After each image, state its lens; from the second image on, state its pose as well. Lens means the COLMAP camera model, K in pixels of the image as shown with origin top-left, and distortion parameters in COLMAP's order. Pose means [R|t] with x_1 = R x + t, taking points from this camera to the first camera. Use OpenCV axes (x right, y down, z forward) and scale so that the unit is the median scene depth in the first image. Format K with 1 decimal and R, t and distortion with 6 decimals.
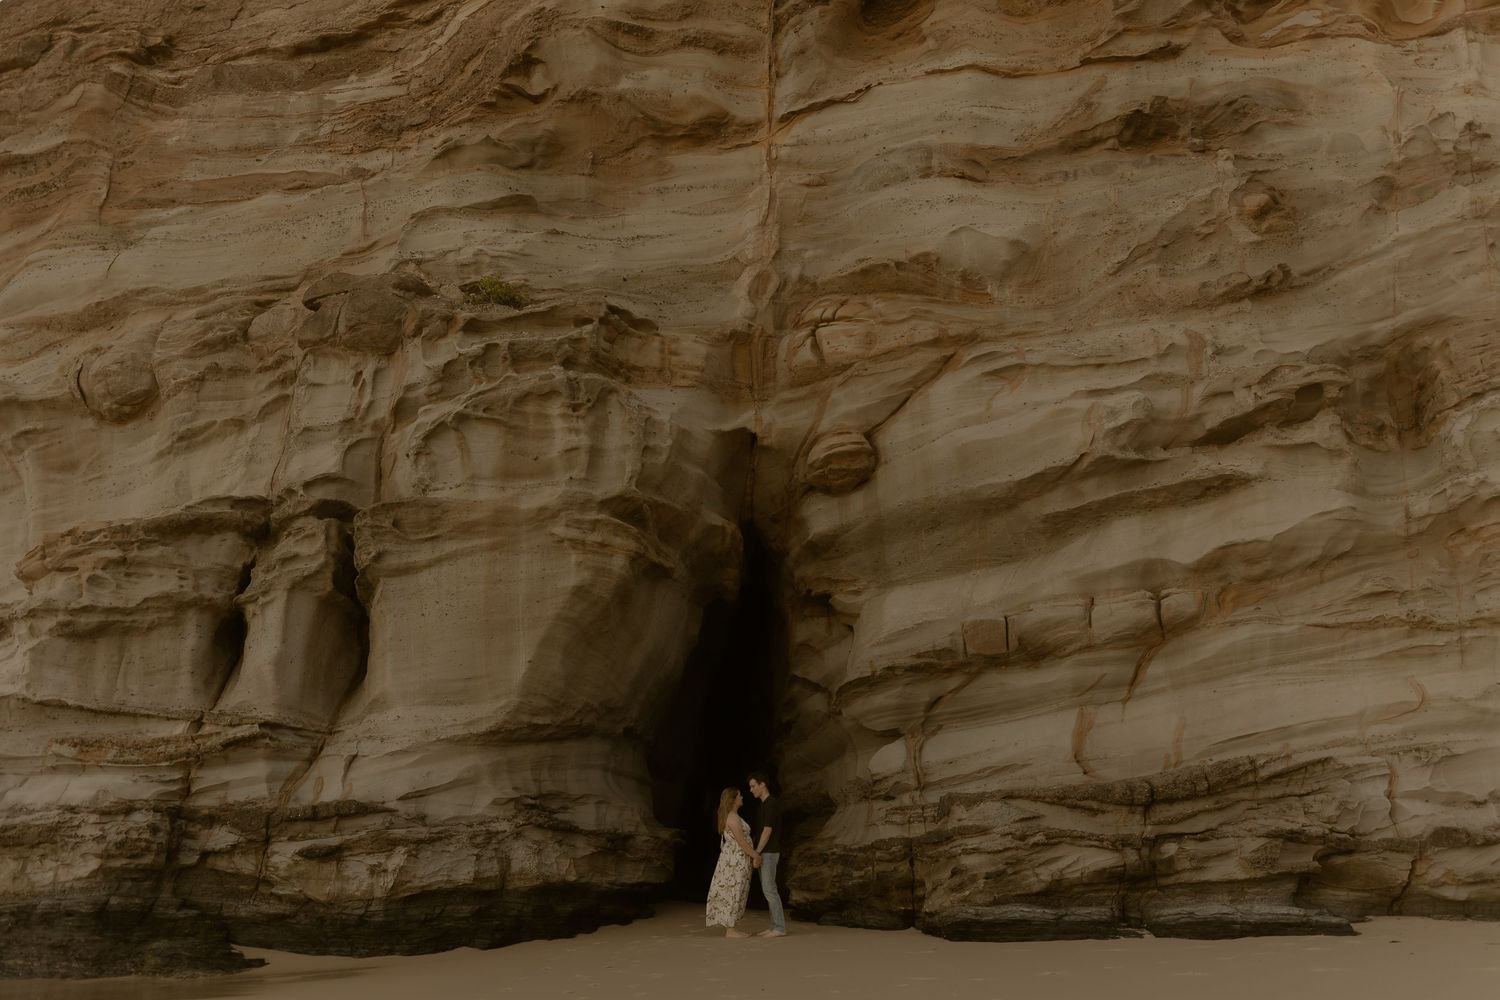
lens RADIAL K [[1491.6, 0, 748.1], [0, 1491.6, 499.3], [0, 0, 1]] dist [0.001417, 0.000000]
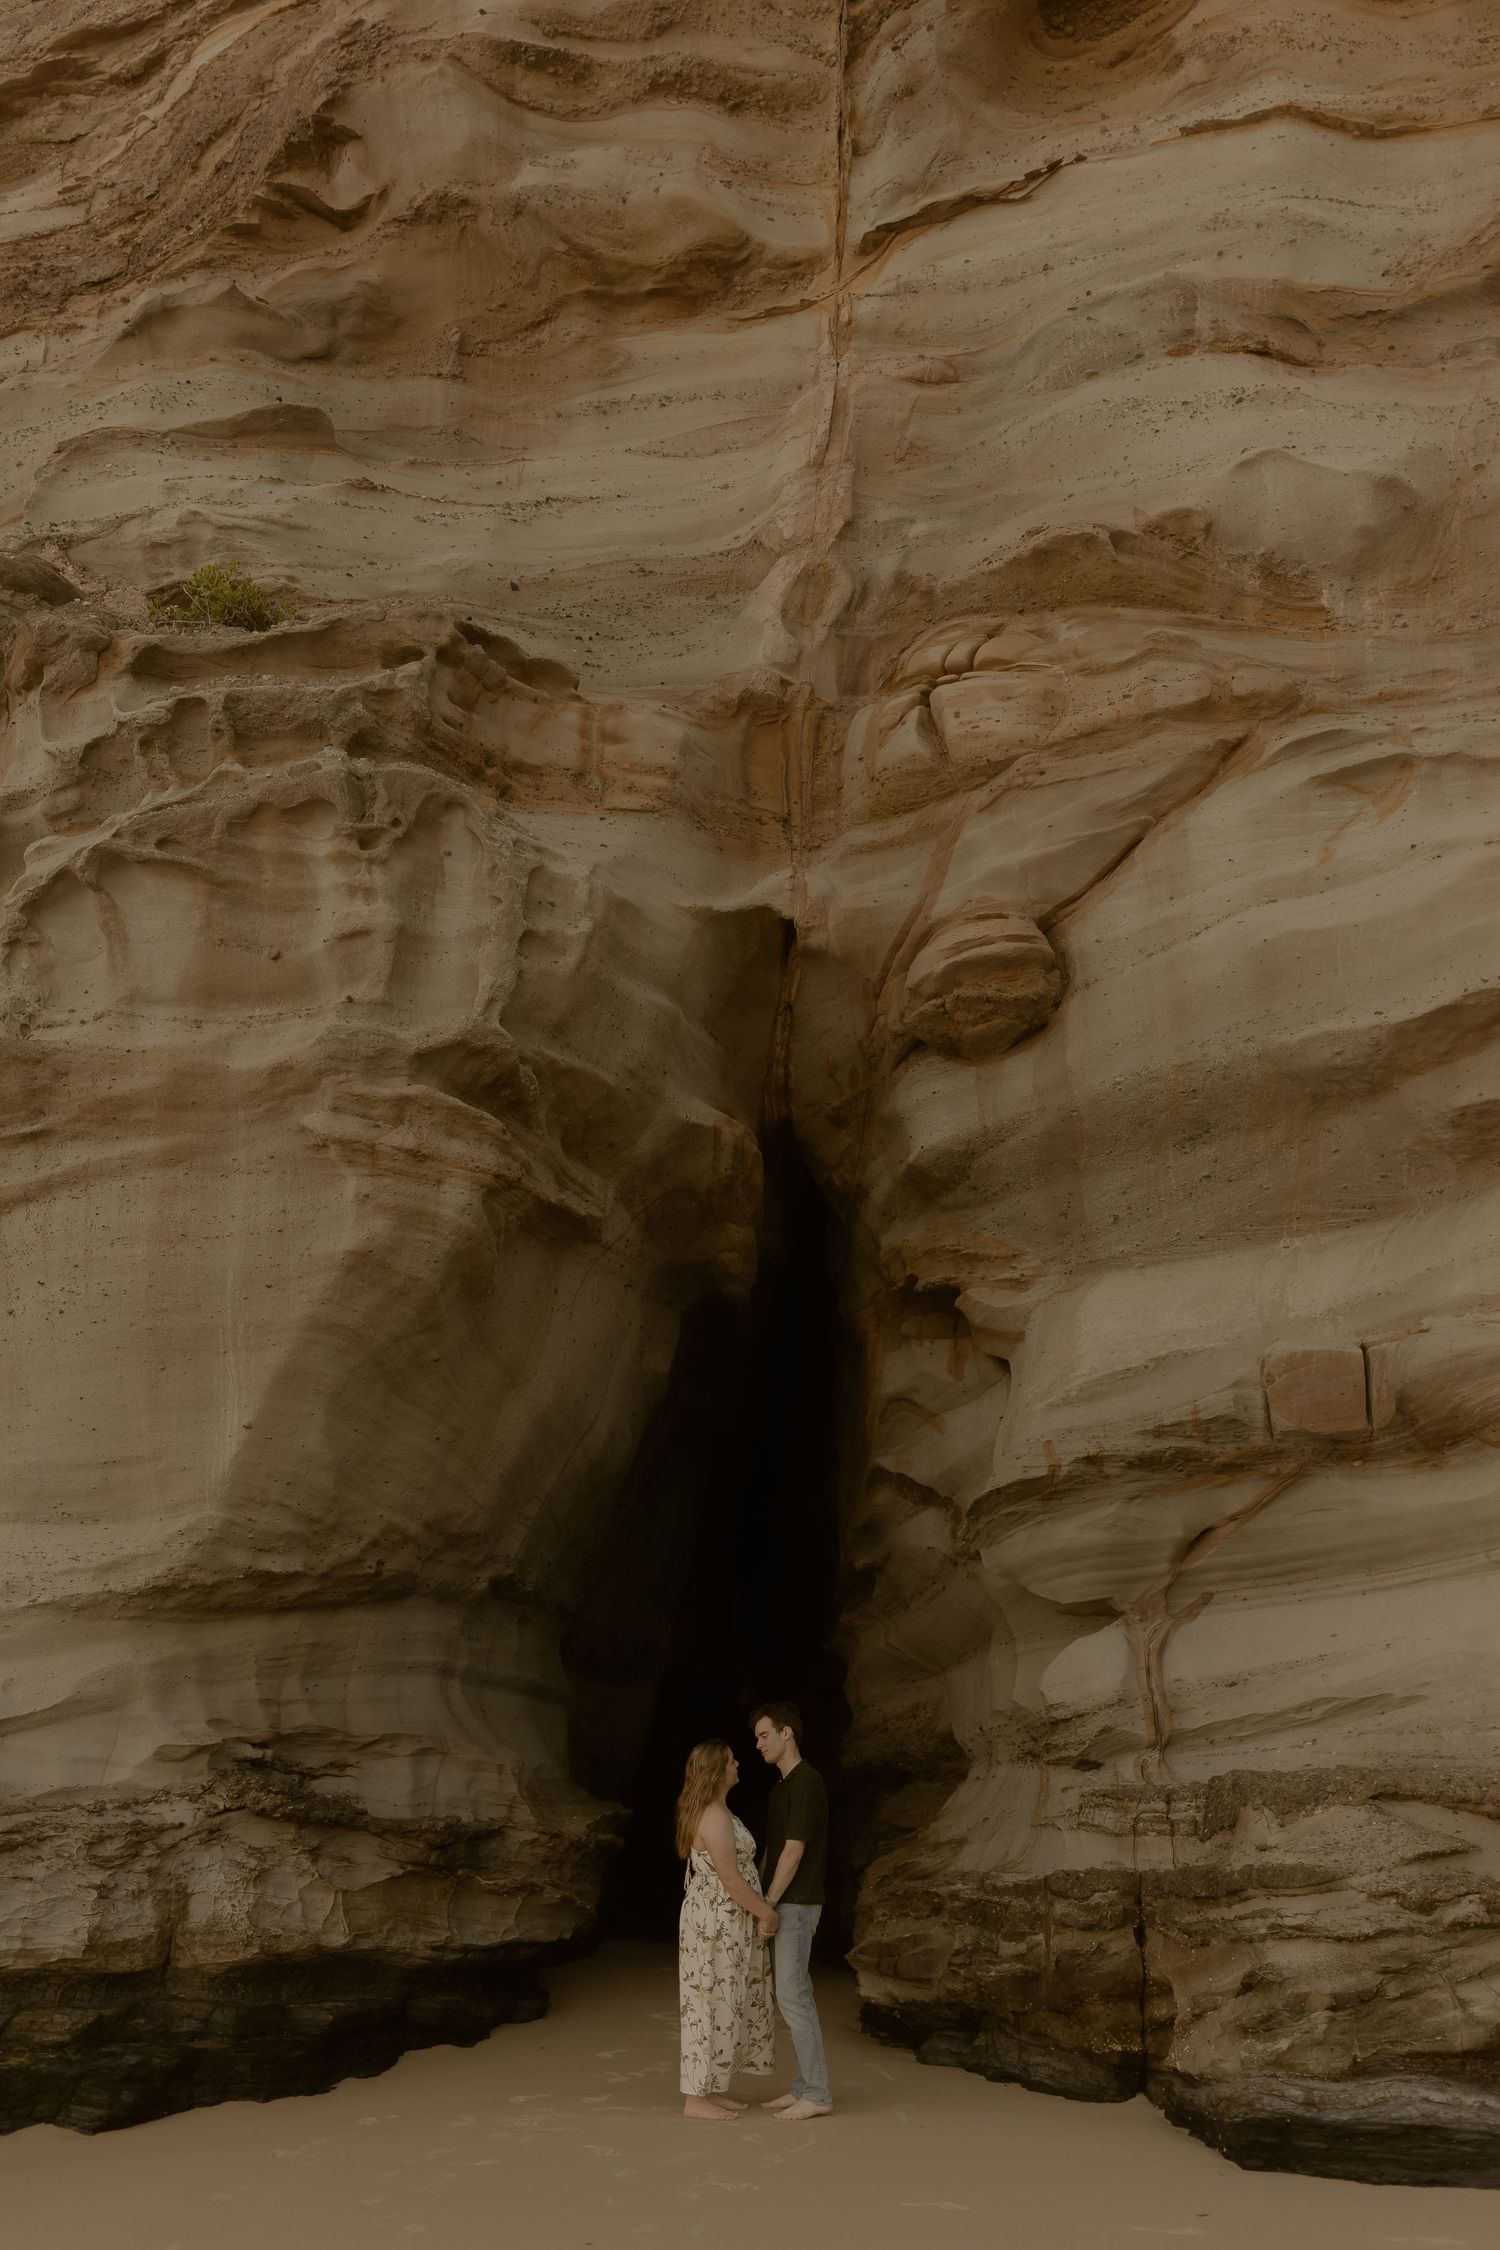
lens RADIAL K [[2237.4, 0, 755.2], [0, 2237.4, 1048.6], [0, 0, 1]] dist [0.001417, 0.000000]
pose [[0.998273, 0.012983, -0.057288, 0.033109], [-0.016077, 0.998418, -0.053876, 0.030662], [0.056498, 0.054704, 0.996903, 0.339364]]
